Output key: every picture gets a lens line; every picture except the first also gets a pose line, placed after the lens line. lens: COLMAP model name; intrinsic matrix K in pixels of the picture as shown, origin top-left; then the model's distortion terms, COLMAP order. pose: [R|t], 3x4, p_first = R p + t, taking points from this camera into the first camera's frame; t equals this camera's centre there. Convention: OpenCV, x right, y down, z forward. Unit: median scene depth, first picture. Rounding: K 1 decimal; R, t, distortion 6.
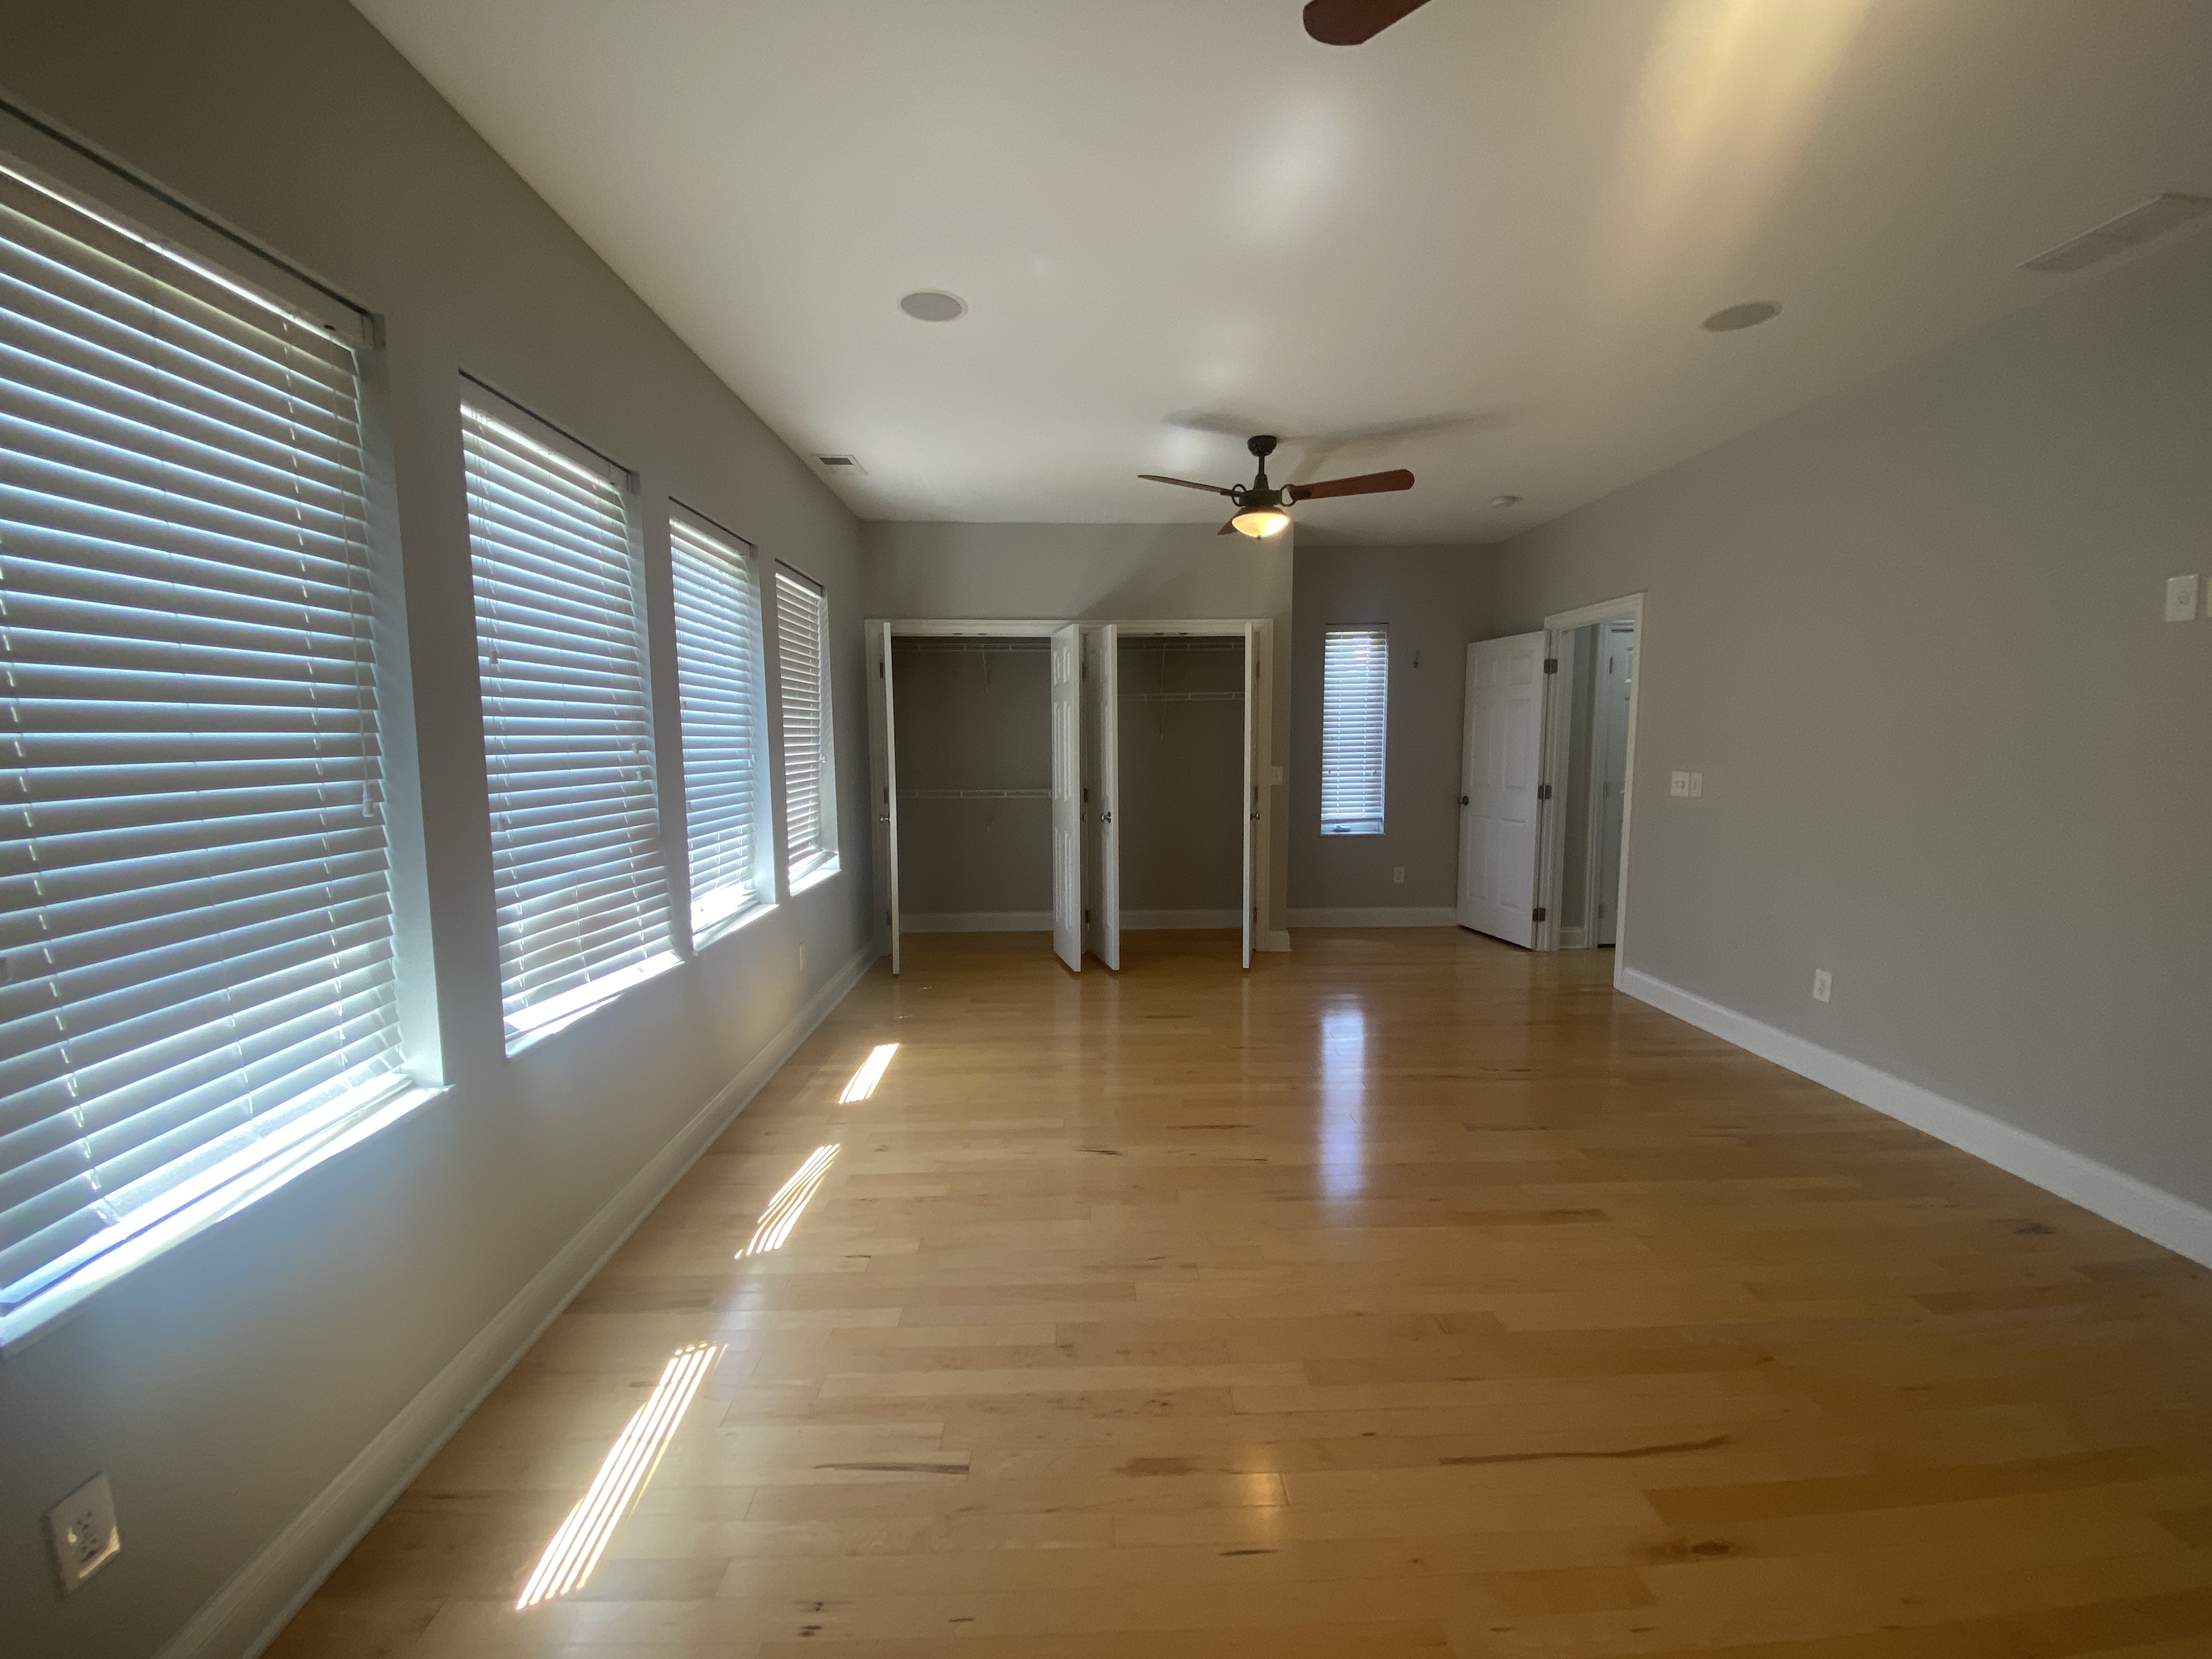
lens RADIAL K [[894.8, 0, 1099.3], [0, 894.8, 834.0], [0, 0, 1]] dist [0.047823, -0.034285]
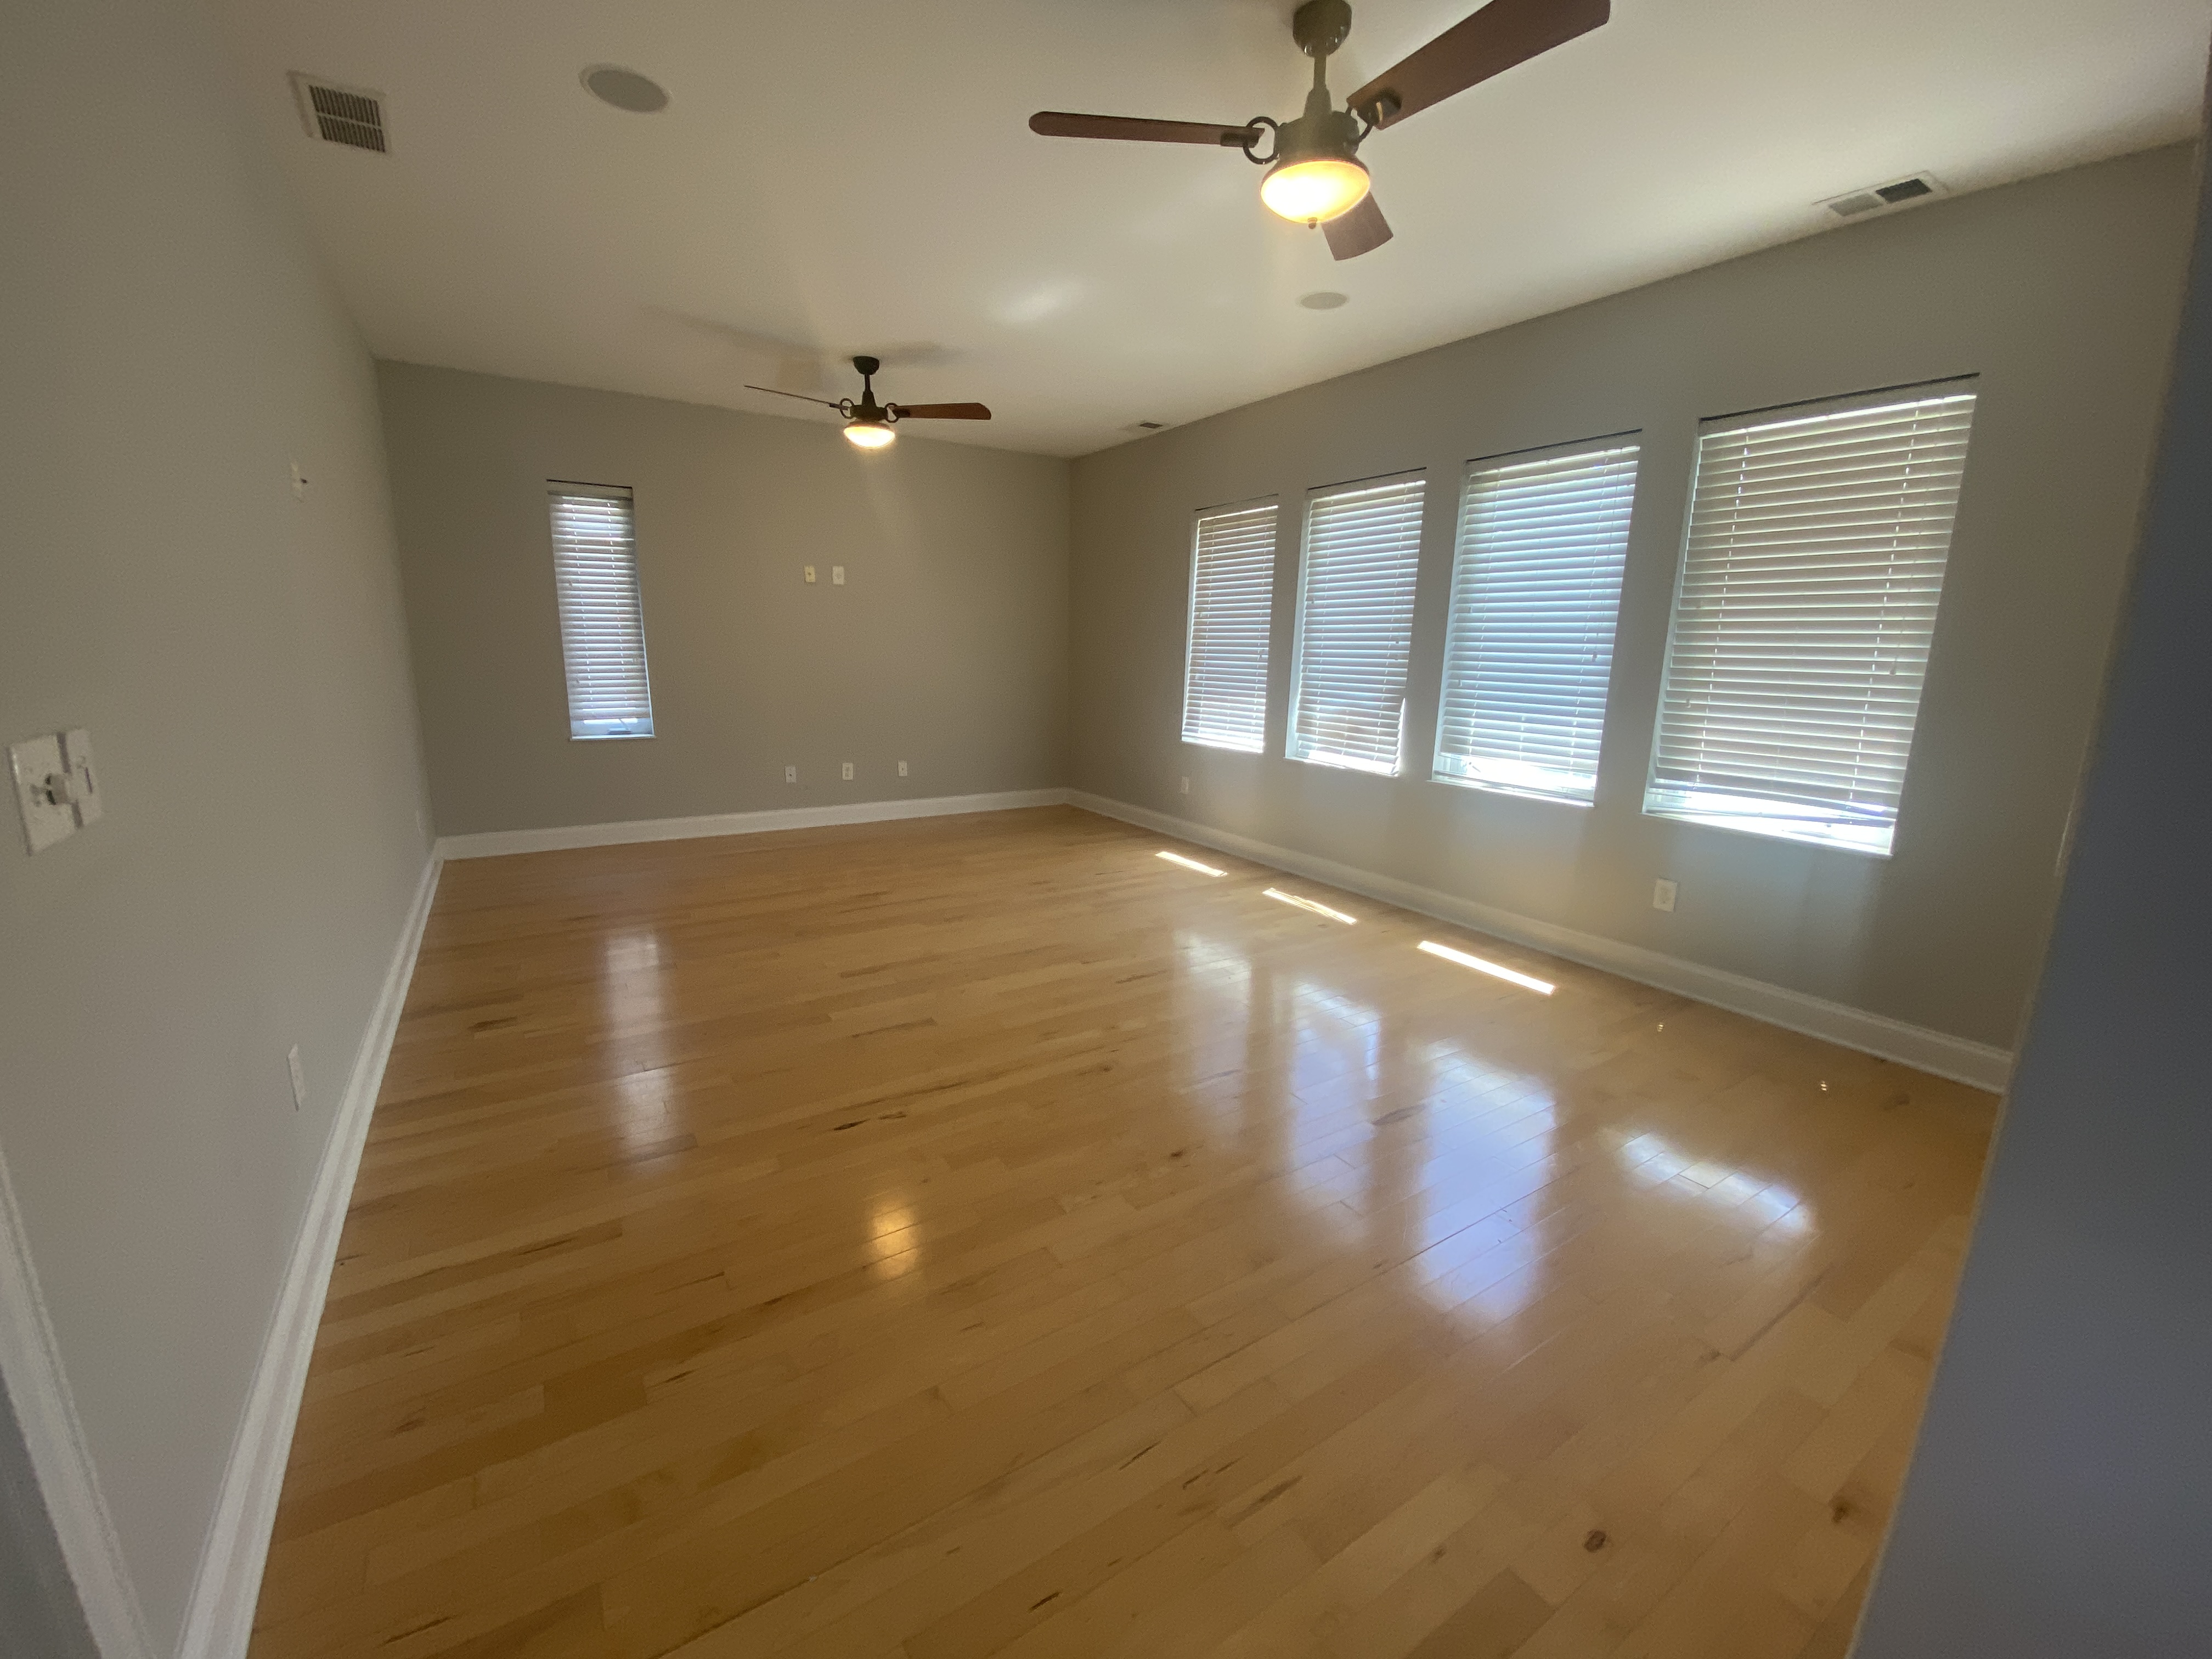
lens RADIAL K [[894.8, 0, 1099.3], [0, 894.8, 834.0], [0, 0, 1]] dist [0.047823, -0.034285]
pose [[-0.855139, 0.082084, -0.511858, 0.907954], [-0.083583, 0.952635, 0.292406, -0.202635], [0.511616, 0.292830, -0.807775, 2.249400]]
